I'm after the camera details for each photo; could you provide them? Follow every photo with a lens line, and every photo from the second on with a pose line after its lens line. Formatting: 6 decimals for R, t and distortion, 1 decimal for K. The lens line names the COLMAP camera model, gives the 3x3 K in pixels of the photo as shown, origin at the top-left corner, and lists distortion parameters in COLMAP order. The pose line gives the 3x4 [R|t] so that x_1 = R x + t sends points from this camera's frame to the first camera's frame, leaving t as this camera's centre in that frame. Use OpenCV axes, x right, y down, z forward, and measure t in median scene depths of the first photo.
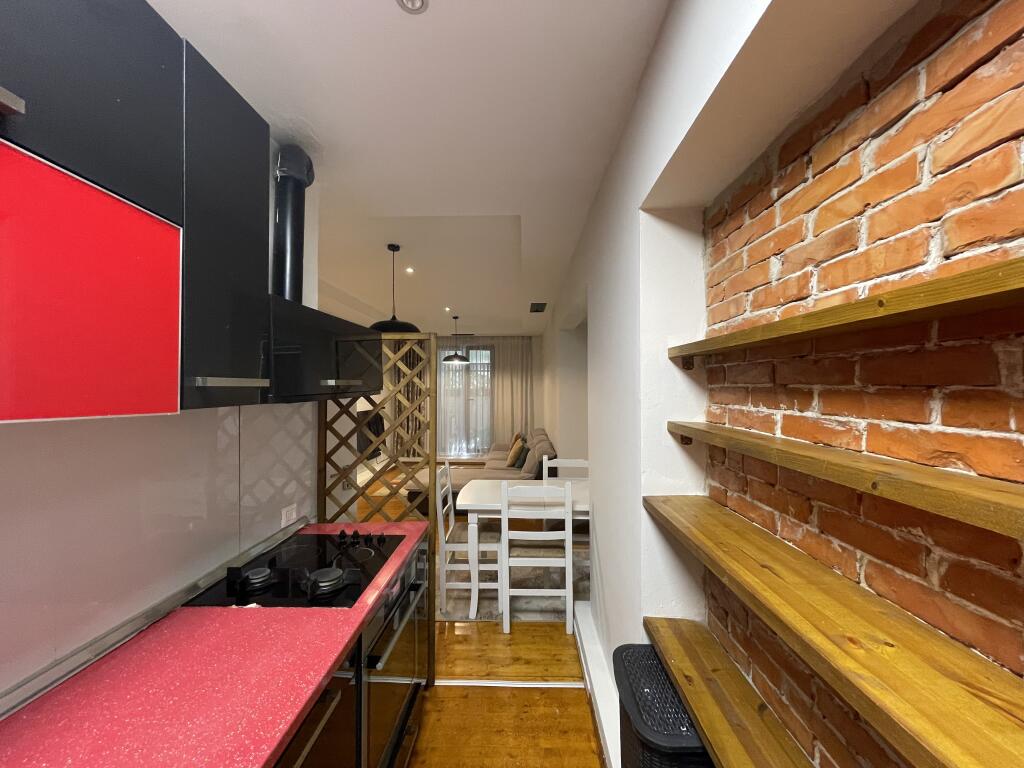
lens RADIAL K [[412.1, 0, 511.9], [0, 412.1, 390.2], [0, 0, 1]] dist [-0.006130, -0.000786]
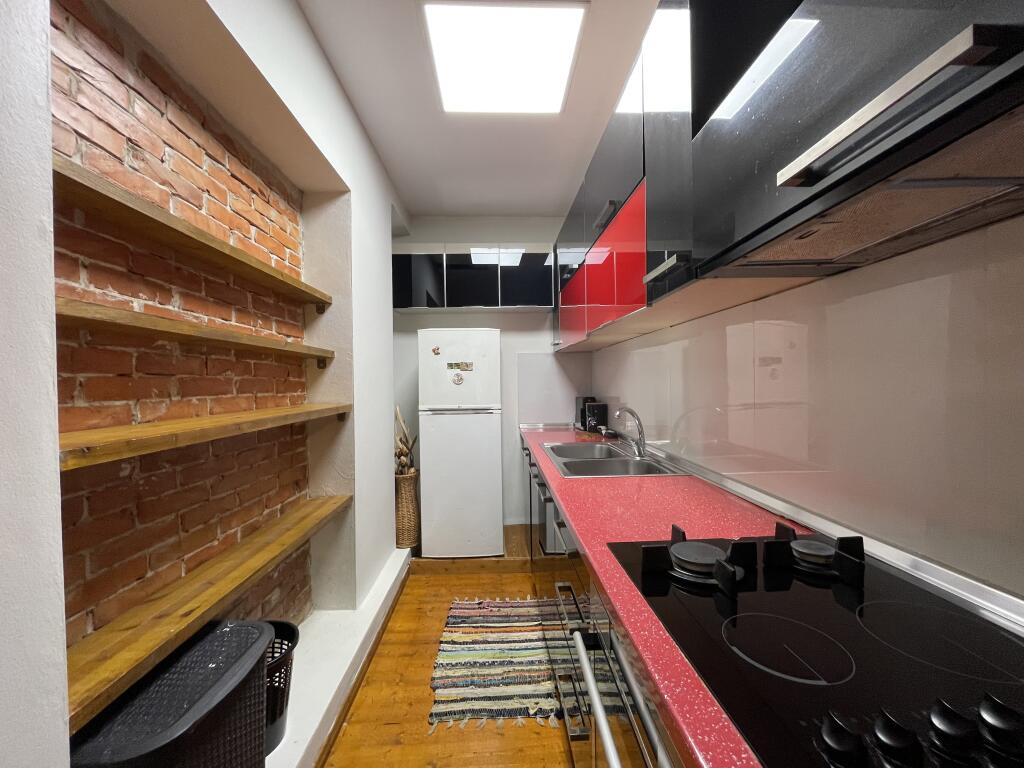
lens RADIAL K [[412.1, 0, 509.9], [0, 412.1, 384.7], [0, 0, 1]] dist [-0.006130, -0.000786]
pose [[-0.998018, 0.016996, -0.060589, -0.246483], [0.016302, 0.999796, 0.011937, 0.322737], [0.060779, 0.010926, -0.998091, 2.534130]]
